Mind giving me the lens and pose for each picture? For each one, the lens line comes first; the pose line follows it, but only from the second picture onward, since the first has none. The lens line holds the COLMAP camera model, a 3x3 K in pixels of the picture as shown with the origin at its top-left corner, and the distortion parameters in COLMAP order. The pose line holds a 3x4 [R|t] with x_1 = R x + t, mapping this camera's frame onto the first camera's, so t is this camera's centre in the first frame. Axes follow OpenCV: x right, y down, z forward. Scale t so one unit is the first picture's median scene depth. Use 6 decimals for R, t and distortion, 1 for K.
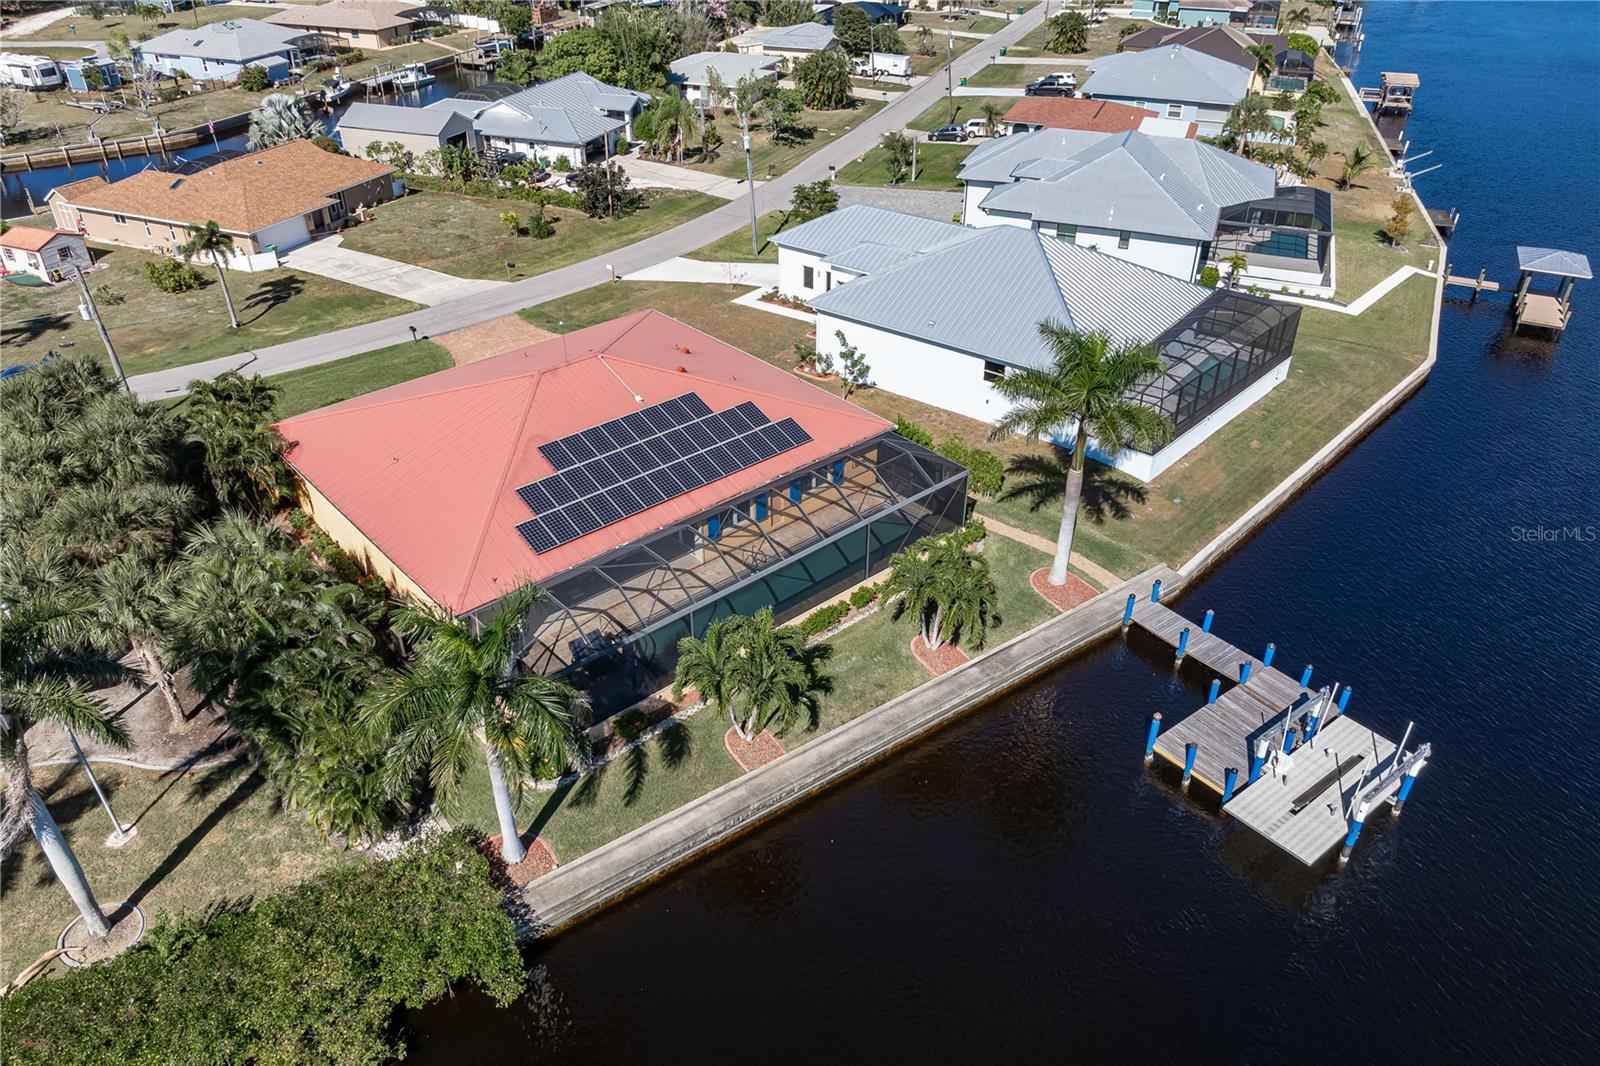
lens RADIAL K [[1119.0, 0, 802.1], [0, 1119.0, 559.0], [0, 0, 1]] dist [-0.036062, 0.021281]
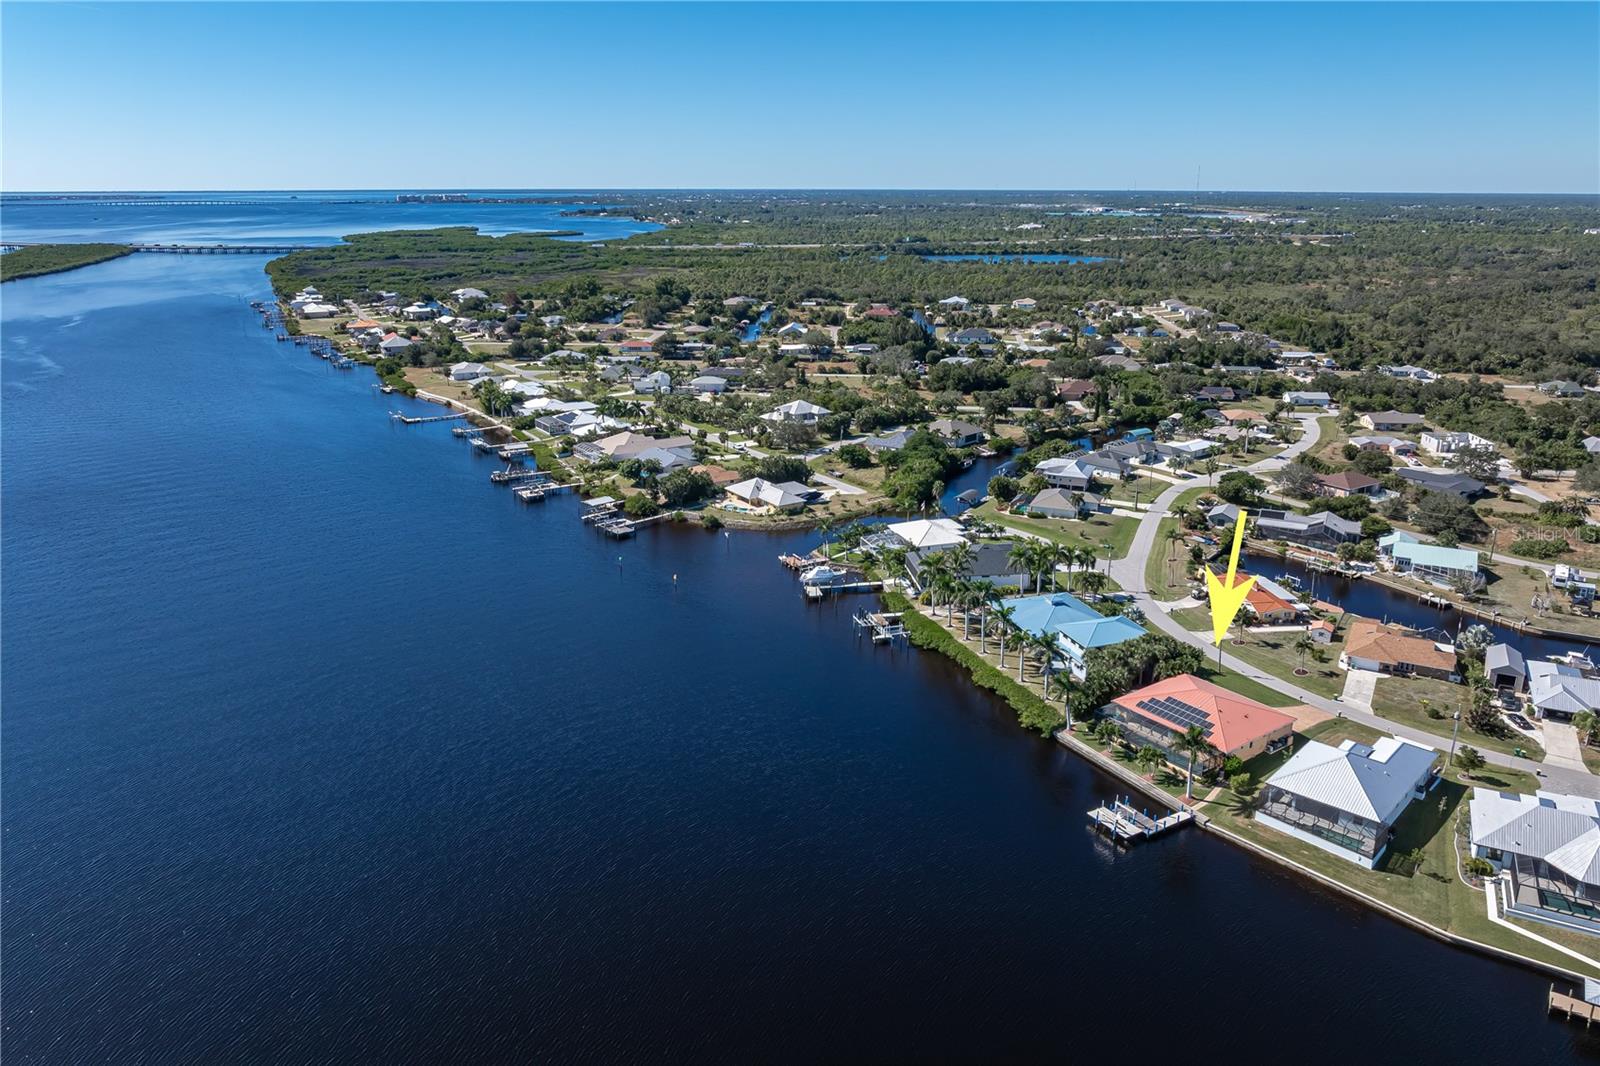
lens RADIAL K [[1094.0, 0, 800.0], [0, 1094.0, 533.0], [0, 0, 1]] dist [-0.029125, 0.003229]
pose [[-0.129695, 0.288842, -0.948551, 2.081273], [-0.544566, 0.778696, 0.311578, -0.629307], [0.828630, 0.556959, 0.056301, -0.396397]]
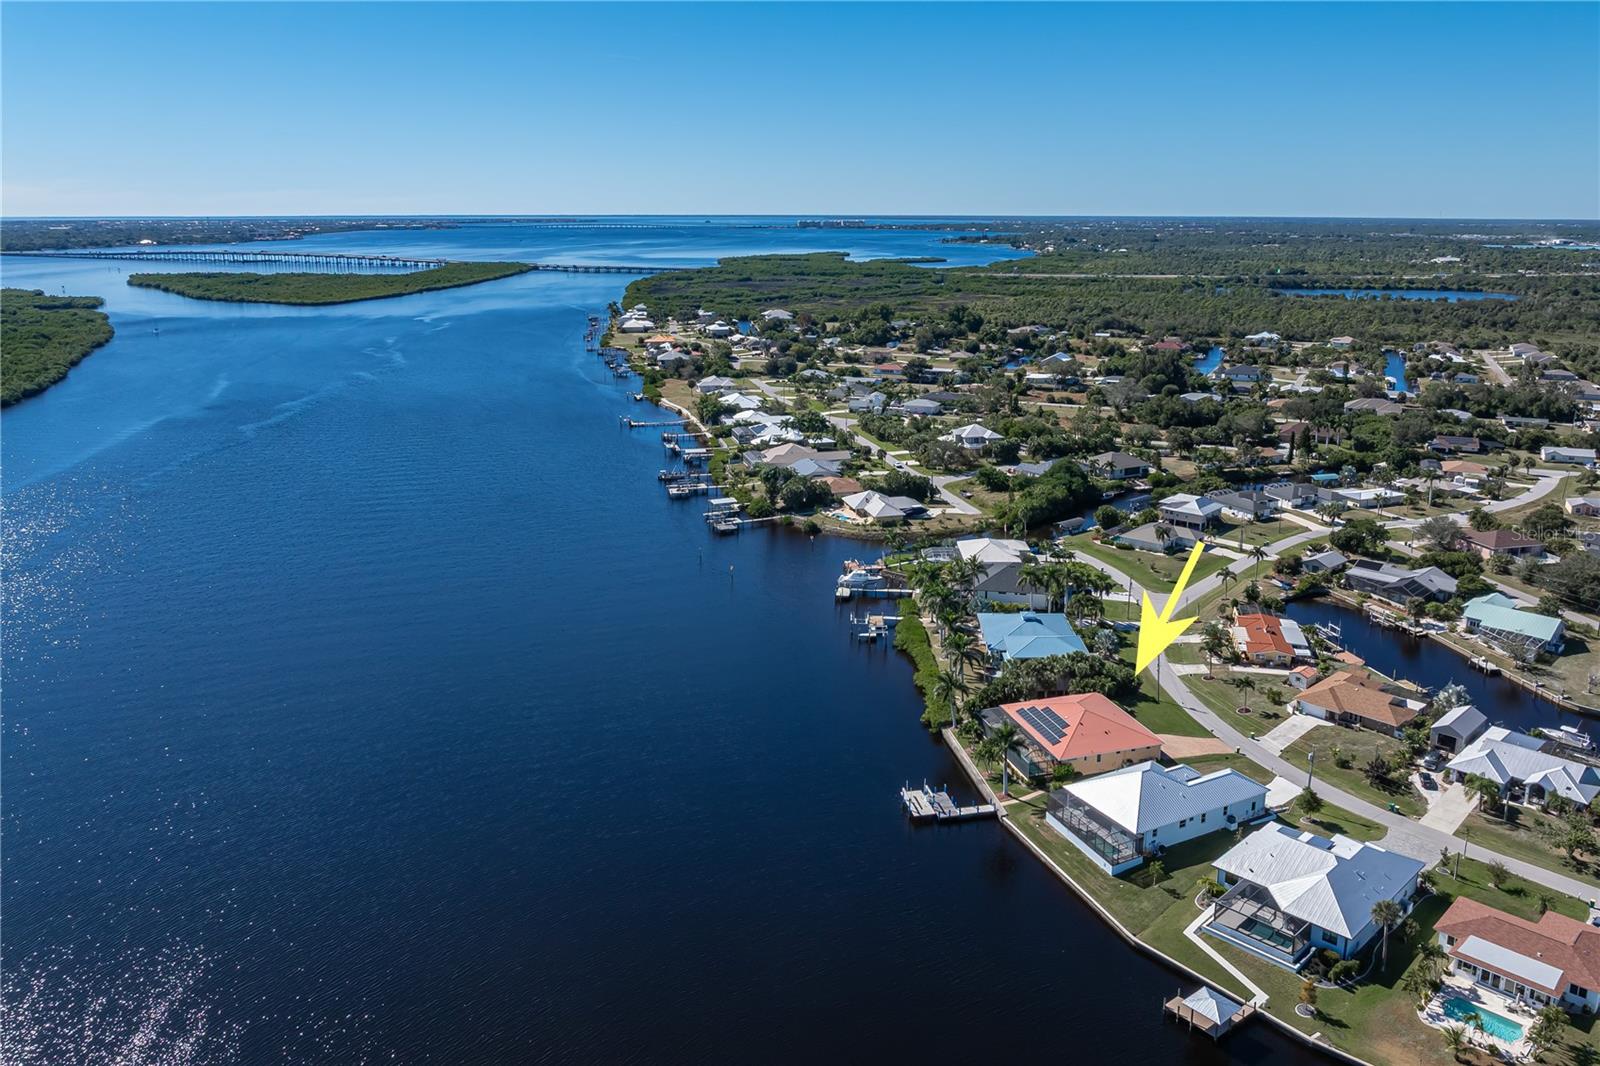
lens RADIAL K [[1145.0, 0, 832.6], [0, 1145.0, 535.1], [0, 0, 1]] dist [-0.025916, -0.001486]
pose [[-0.424247, 0.234532, -0.874648, 2.170758], [-0.499712, 0.744864, 0.442115, -1.213908], [0.755184, 0.624638, -0.198808, 0.494636]]
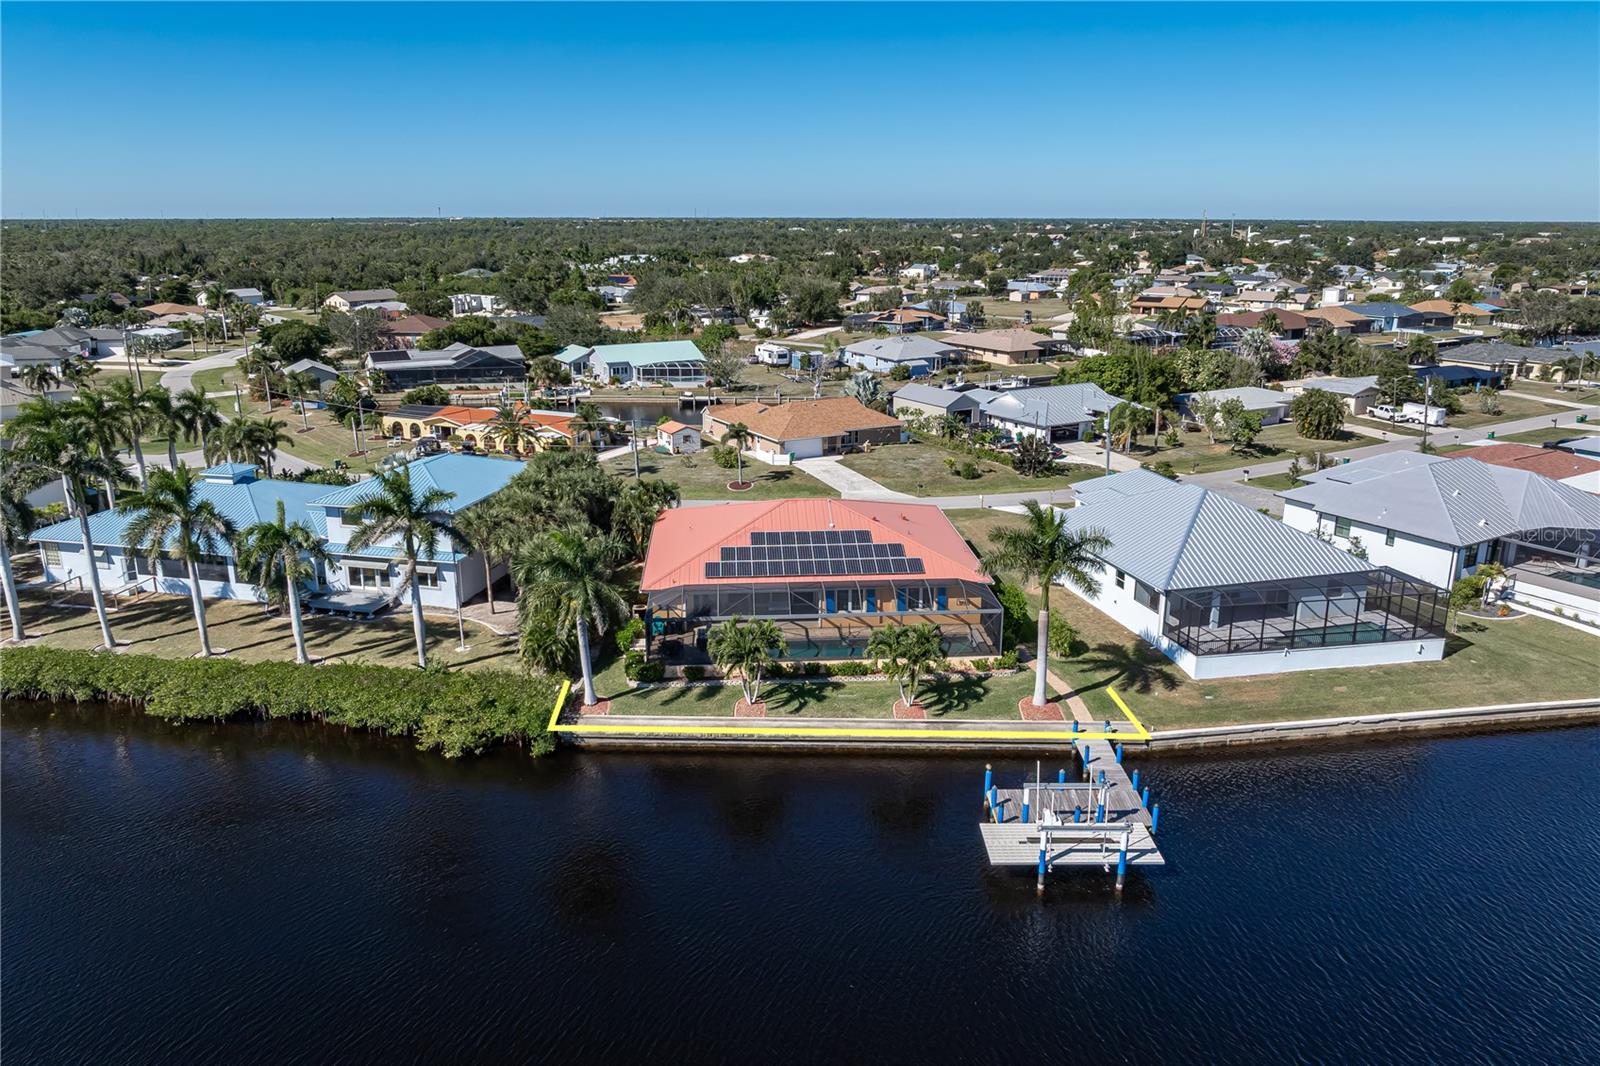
lens RADIAL K [[1113.4, 0, 800.0], [0, 1113.4, 533.0], [0, 0, 1]] dist [-0.029862, 0.004386]
pose [[0.788188, 0.164622, -0.593008, 0.465344], [-0.339367, 0.920083, -0.195646, 0.115539], [0.513409, 0.355453, 0.781066, -0.142642]]
